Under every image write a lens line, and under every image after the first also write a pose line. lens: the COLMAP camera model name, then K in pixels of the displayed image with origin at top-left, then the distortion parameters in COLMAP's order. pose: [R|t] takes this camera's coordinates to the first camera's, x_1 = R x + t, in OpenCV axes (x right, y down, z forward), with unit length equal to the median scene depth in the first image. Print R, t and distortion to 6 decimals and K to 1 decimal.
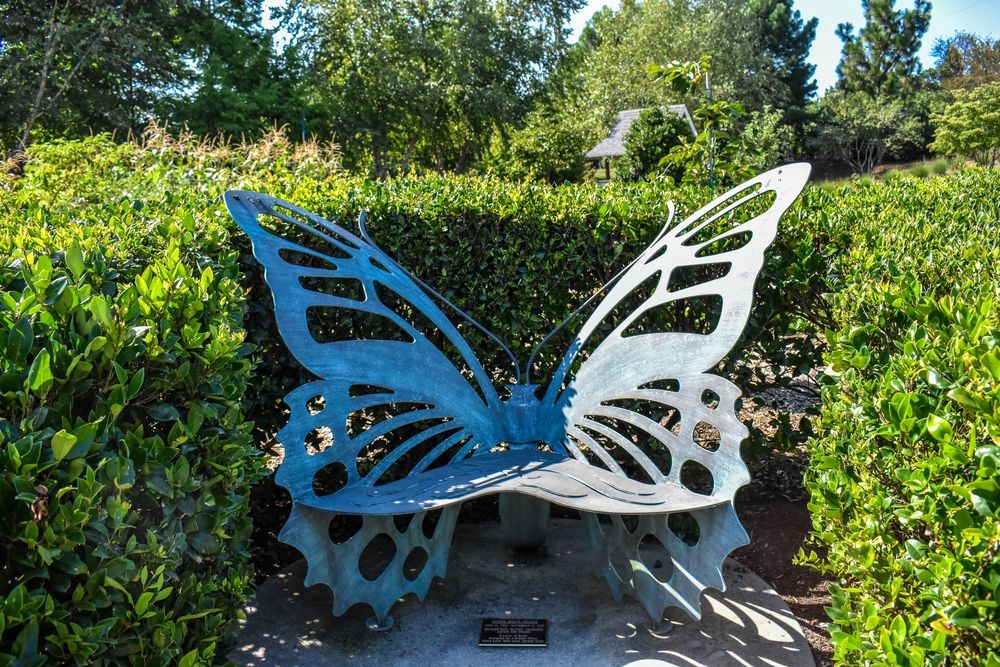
lens RADIAL K [[1209.3, 0, 500.0], [0, 1209.3, 333.5], [0, 0, 1]] dist [-0.009302, -0.040469]
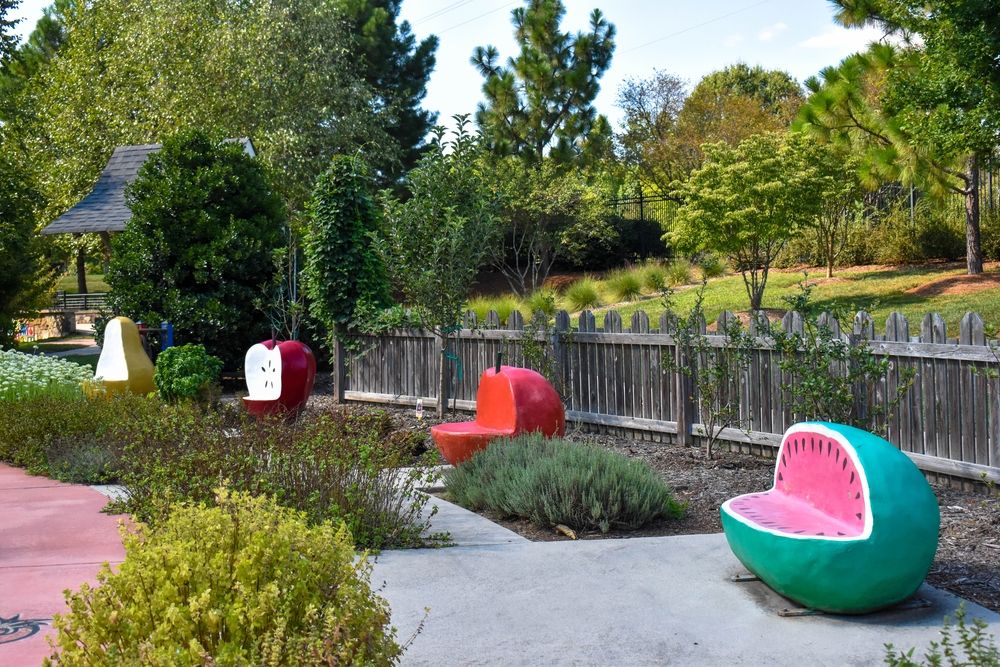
lens RADIAL K [[1209.3, 0, 500.0], [0, 1209.3, 333.5], [0, 0, 1]] dist [-0.009302, -0.040469]
pose [[0.901702, 0.007960, 0.432285, 0.026936], [0.045596, 0.992505, -0.113383, -0.041712], [-0.429948, 0.121948, 0.894580, 0.468793]]
